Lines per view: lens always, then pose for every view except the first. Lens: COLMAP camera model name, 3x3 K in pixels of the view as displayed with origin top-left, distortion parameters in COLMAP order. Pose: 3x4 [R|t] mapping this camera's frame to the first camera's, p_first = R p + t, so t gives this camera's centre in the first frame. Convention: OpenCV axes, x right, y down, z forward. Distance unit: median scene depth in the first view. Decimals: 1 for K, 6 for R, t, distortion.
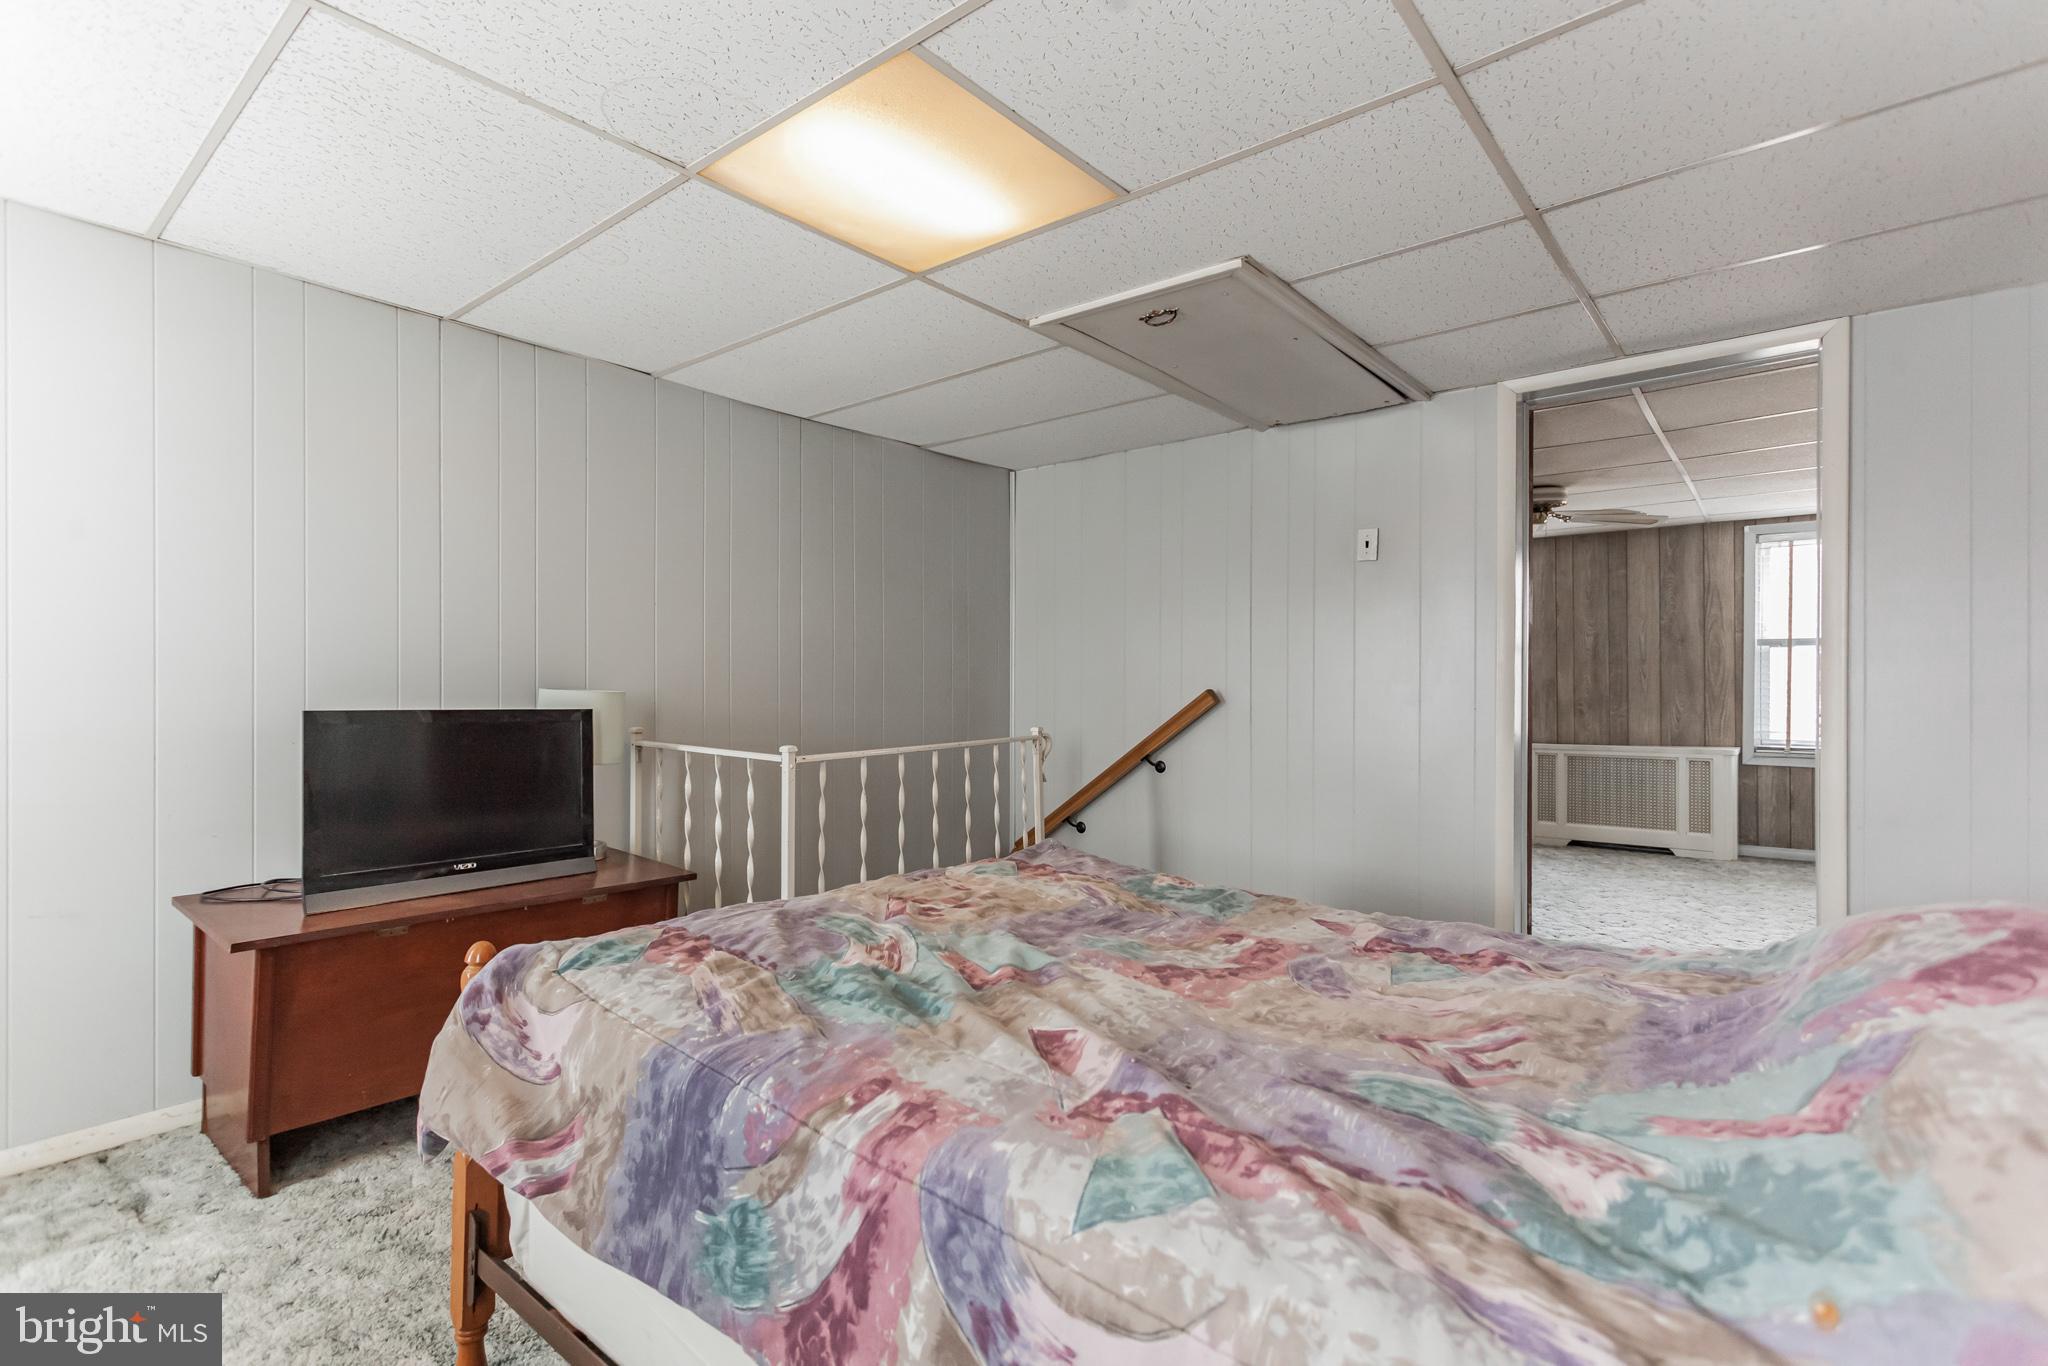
lens RADIAL K [[982.7, 0, 975.8], [0, 982.7, 689.7], [0, 0, 1]] dist [-0.006235, -0.000396]
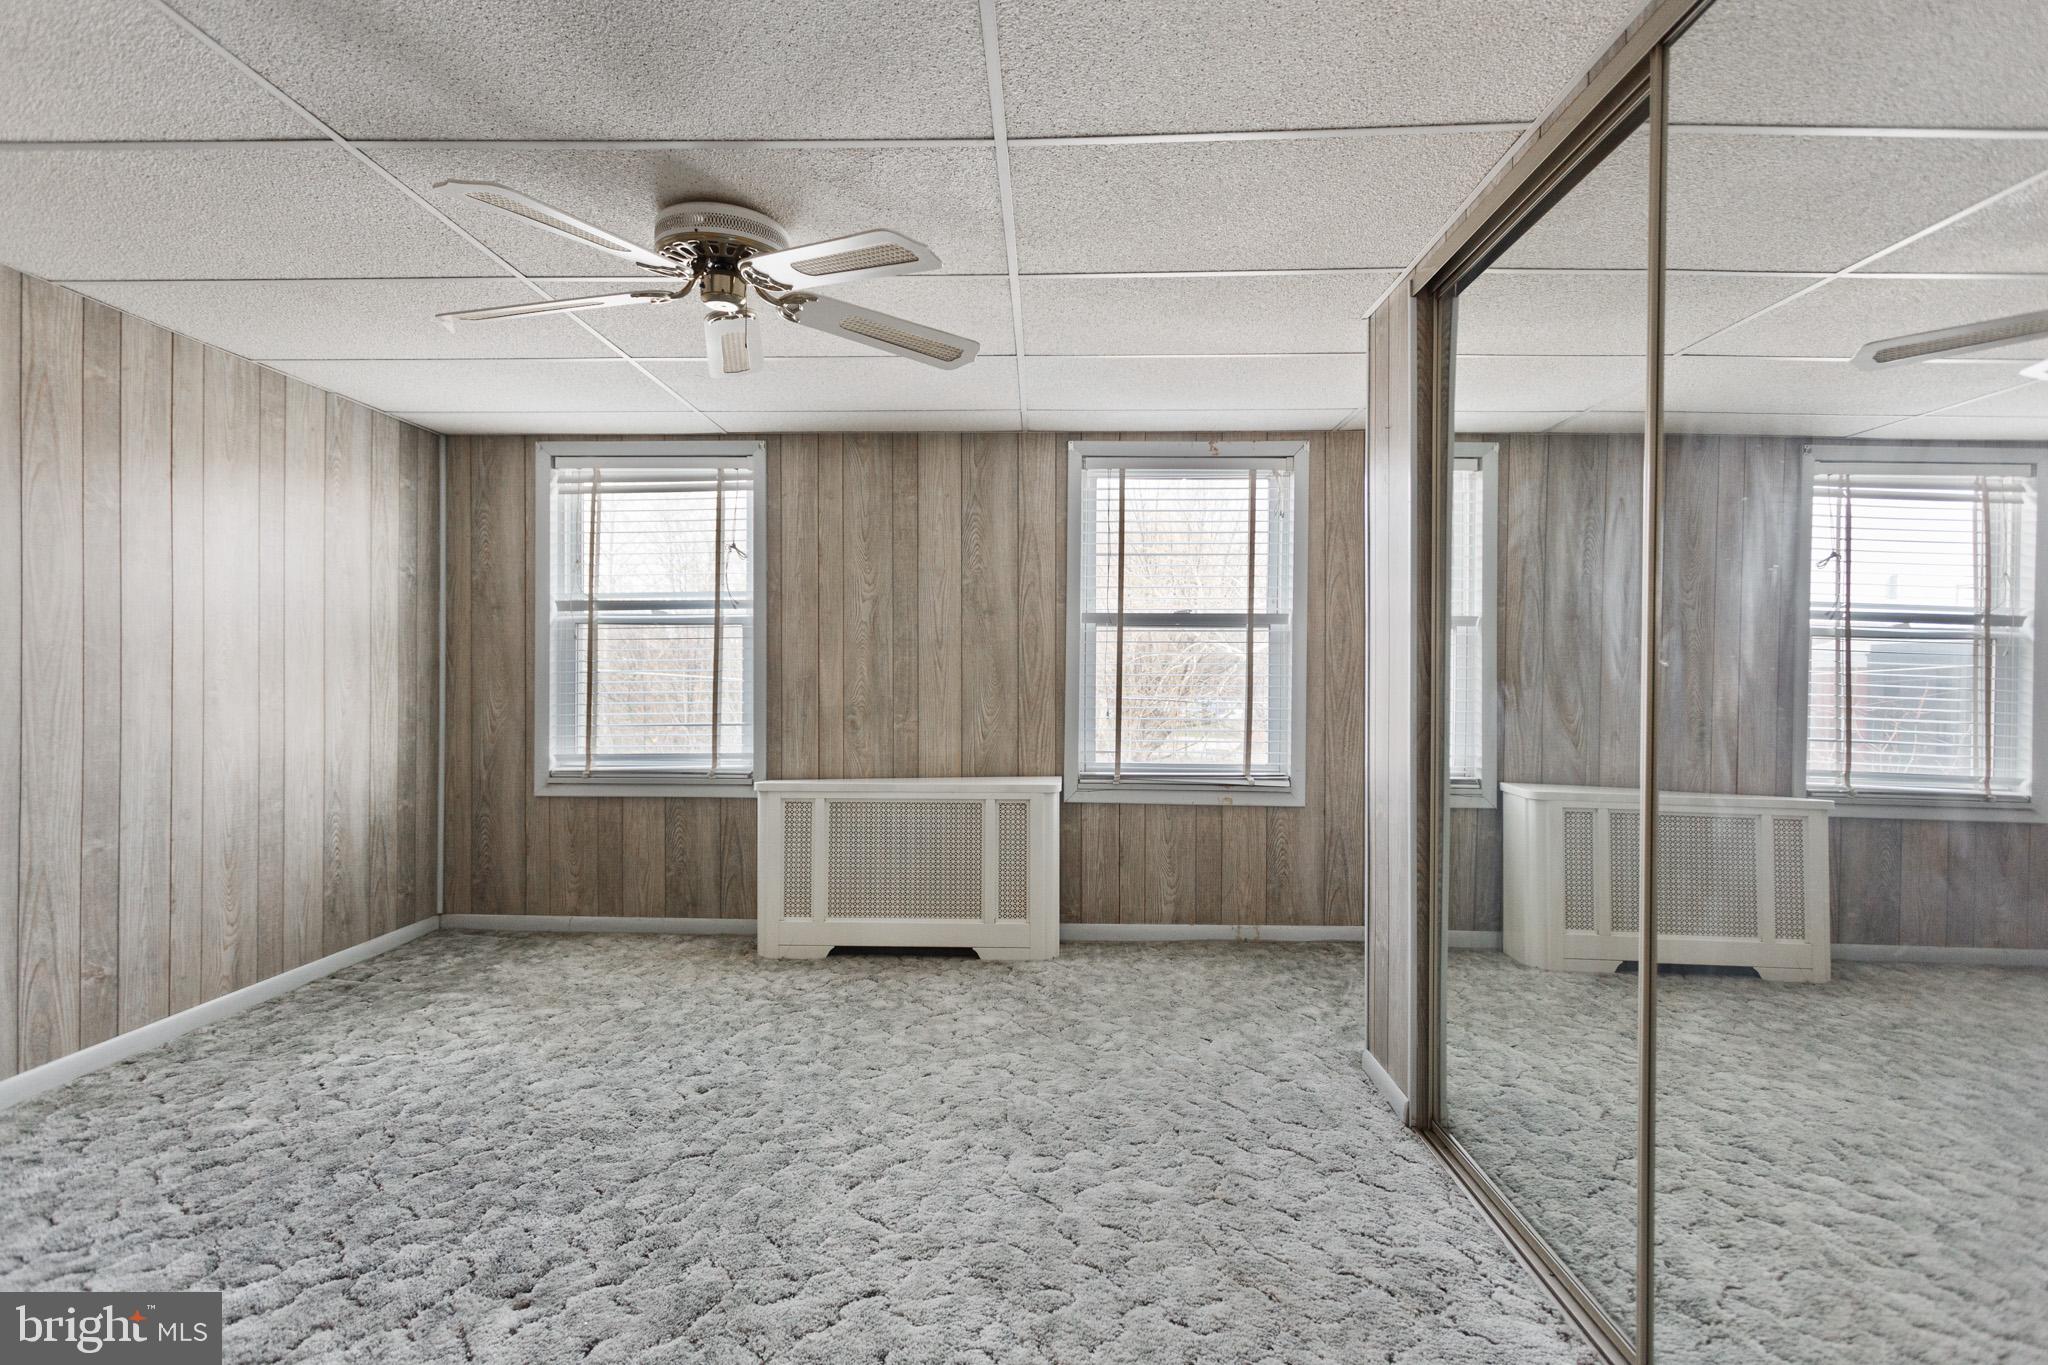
lens RADIAL K [[982.7, 0, 1024.0], [0, 982.7, 688.9], [0, 0, 1]] dist [-0.006235, -0.000396]
pose [[0.783645, 0.005098, 0.621188, 0.339212], [-0.002612, 0.999985, -0.004912, 0.003169], [-0.621204, 0.002227, 0.783646, 0.482154]]
